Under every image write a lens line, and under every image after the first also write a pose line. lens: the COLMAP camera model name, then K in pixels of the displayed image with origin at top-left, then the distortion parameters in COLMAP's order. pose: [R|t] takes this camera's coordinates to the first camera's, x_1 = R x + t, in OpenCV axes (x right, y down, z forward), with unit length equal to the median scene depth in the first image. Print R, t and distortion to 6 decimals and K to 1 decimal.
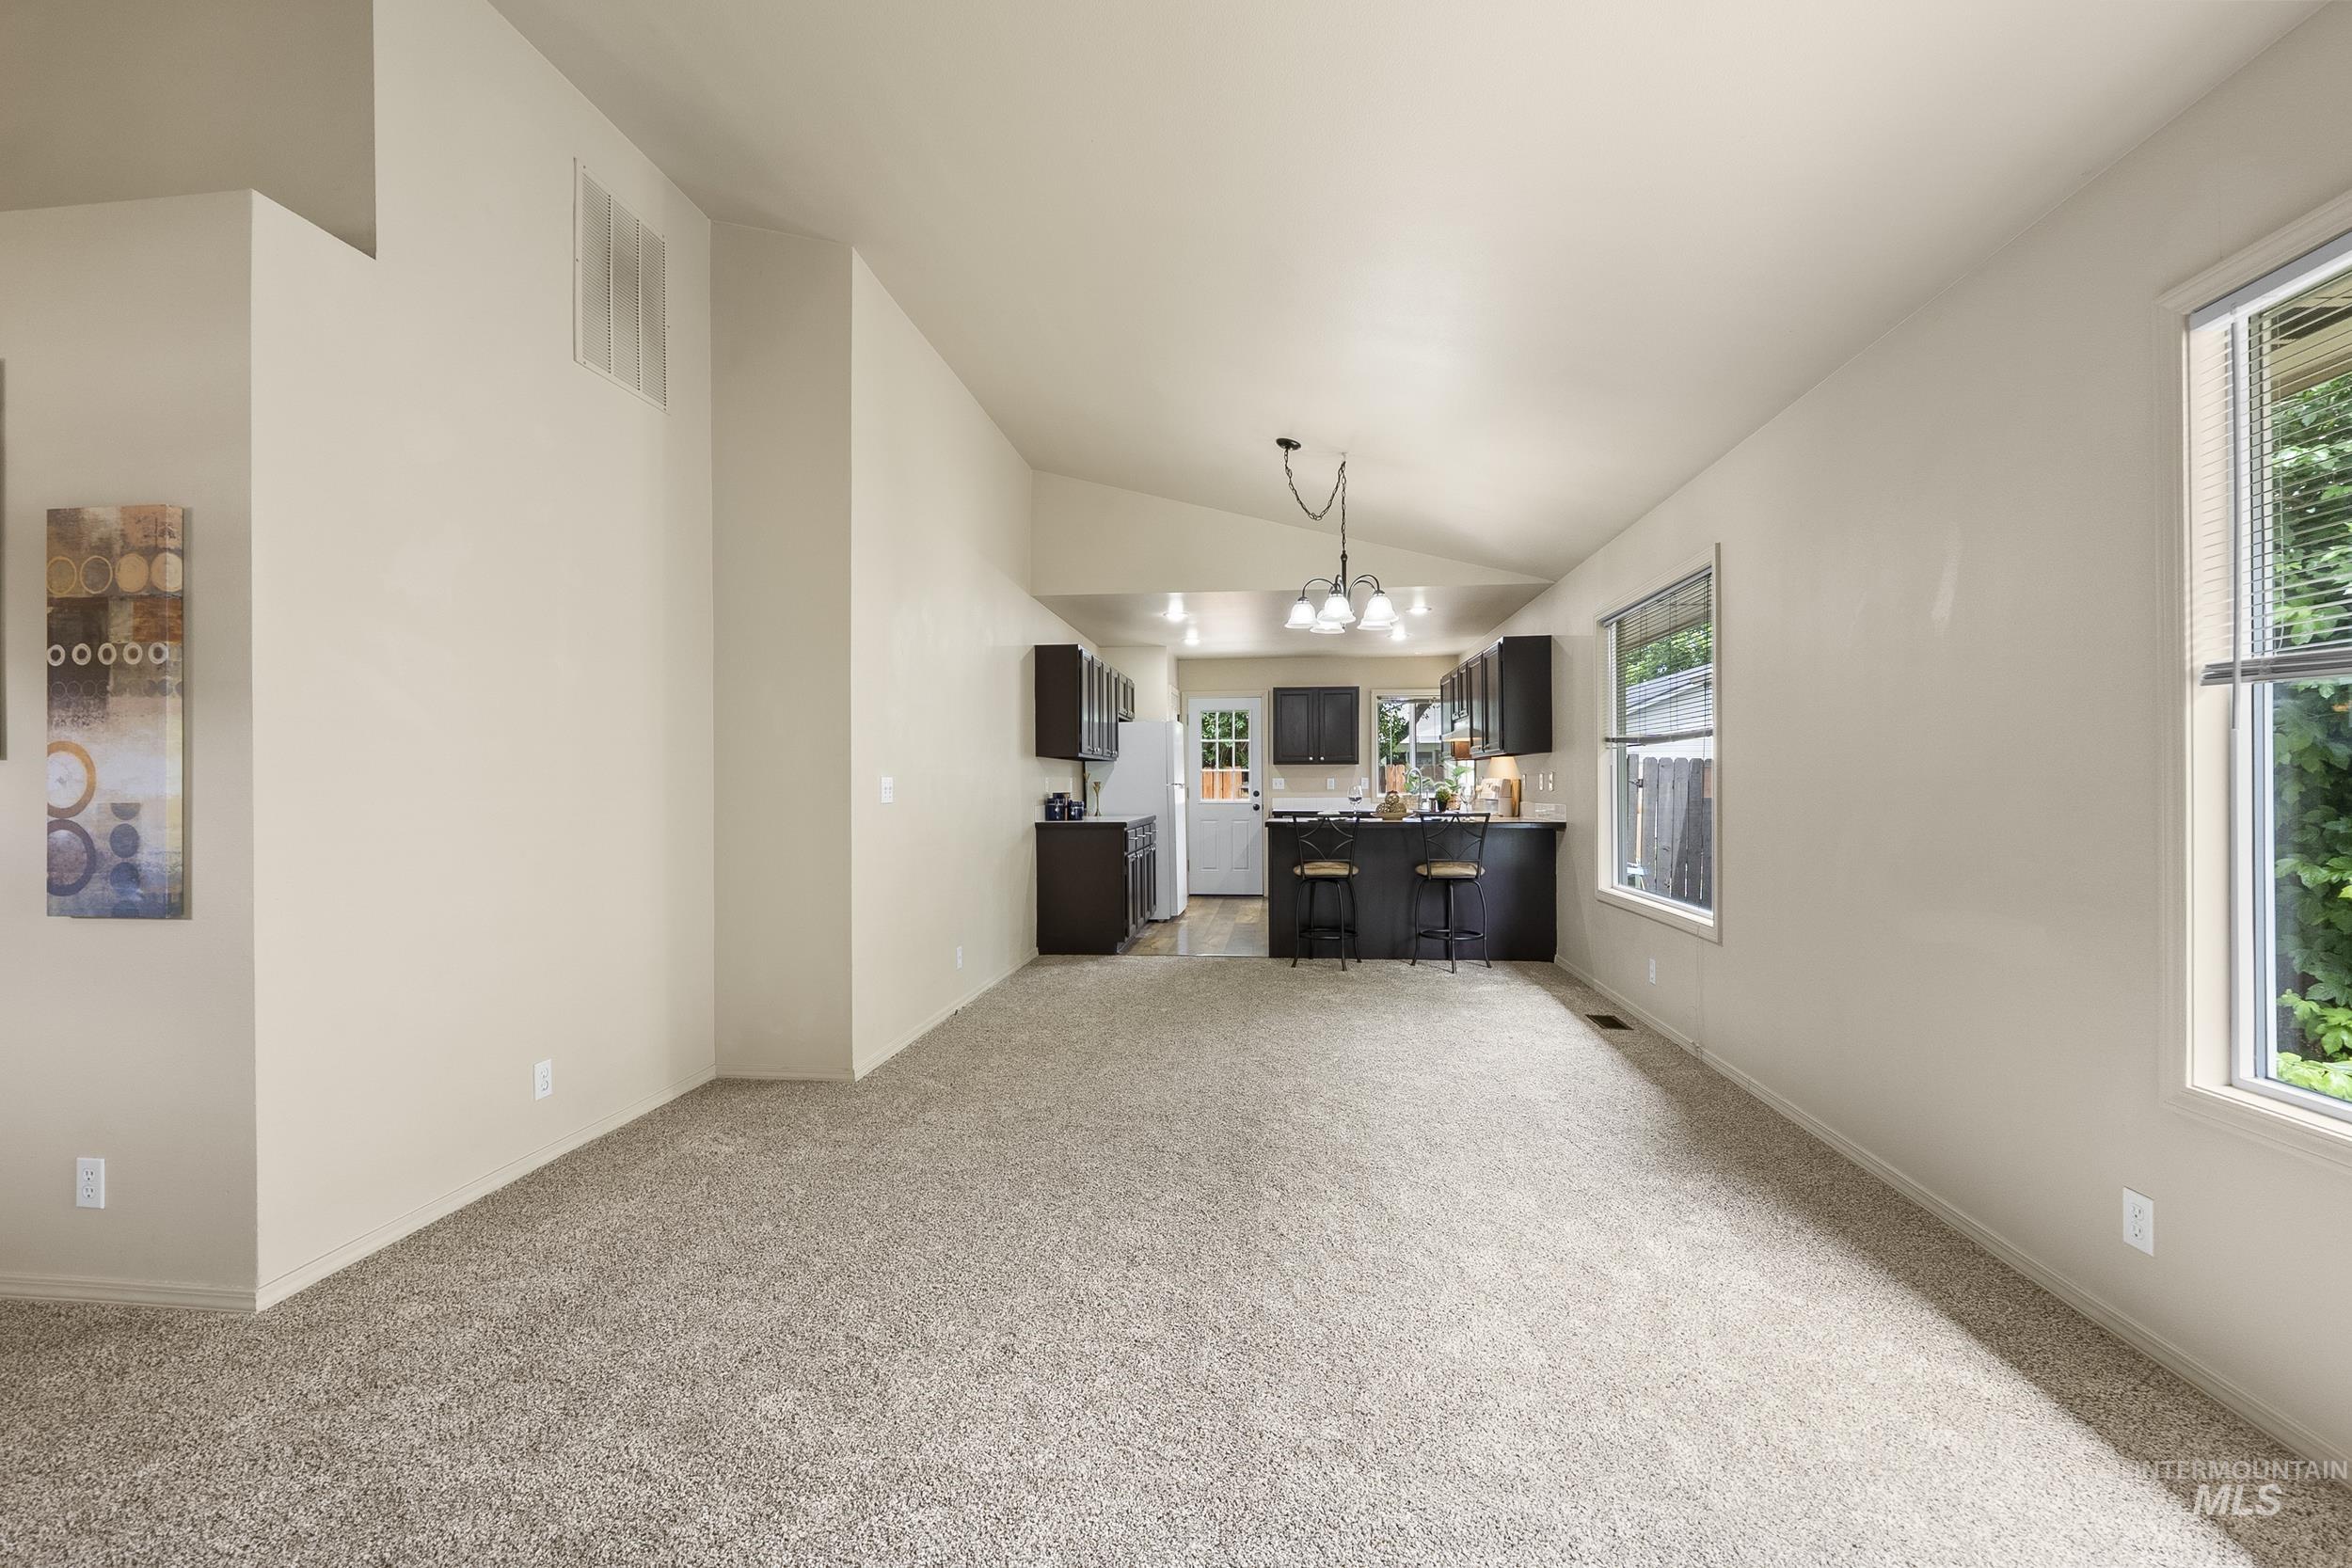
lens RADIAL K [[1005.8, 0, 1174.9], [0, 1005.8, 785.7], [0, 0, 1]] dist [-0.003719, -0.000078]
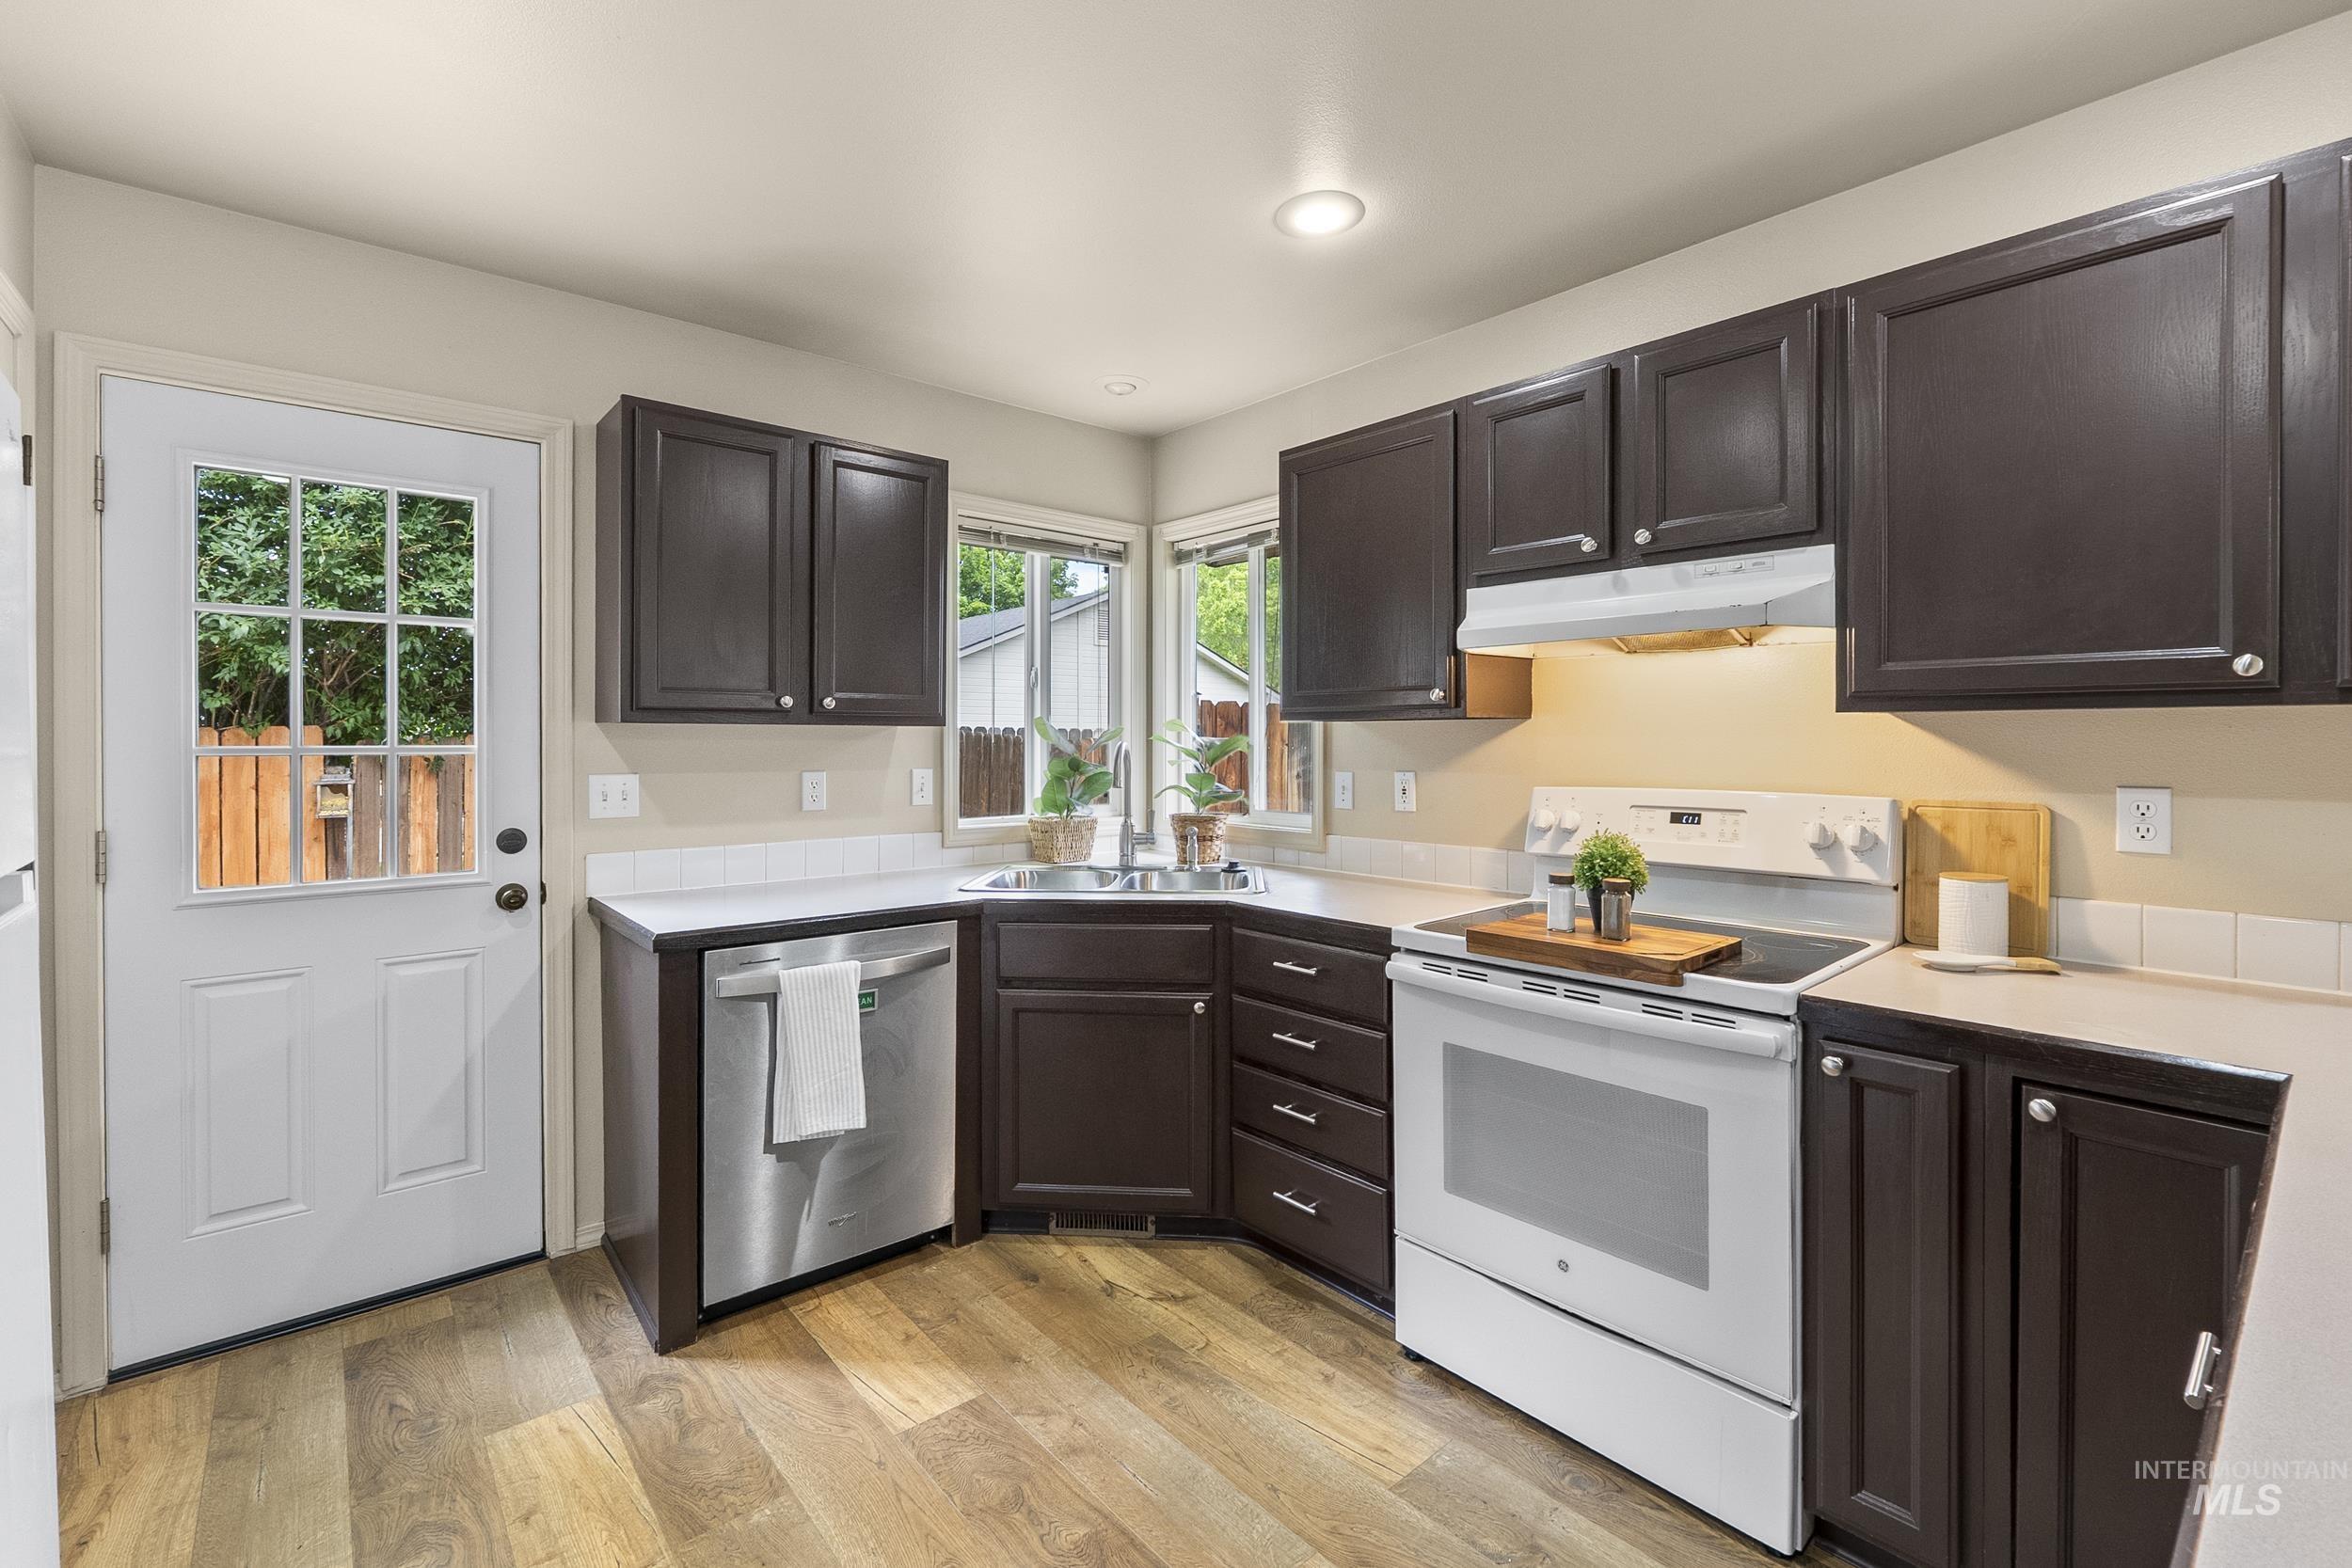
lens RADIAL K [[1005.8, 0, 1171.8], [0, 1005.8, 743.1], [0, 0, 1]] dist [-0.003719, -0.000078]
pose [[0.686403, 0.001925, 0.727219, 0.022666], [-0.000682, 0.999998, -0.002003, -0.024051], [-0.727221, 0.000879, 0.686403, 1.135590]]
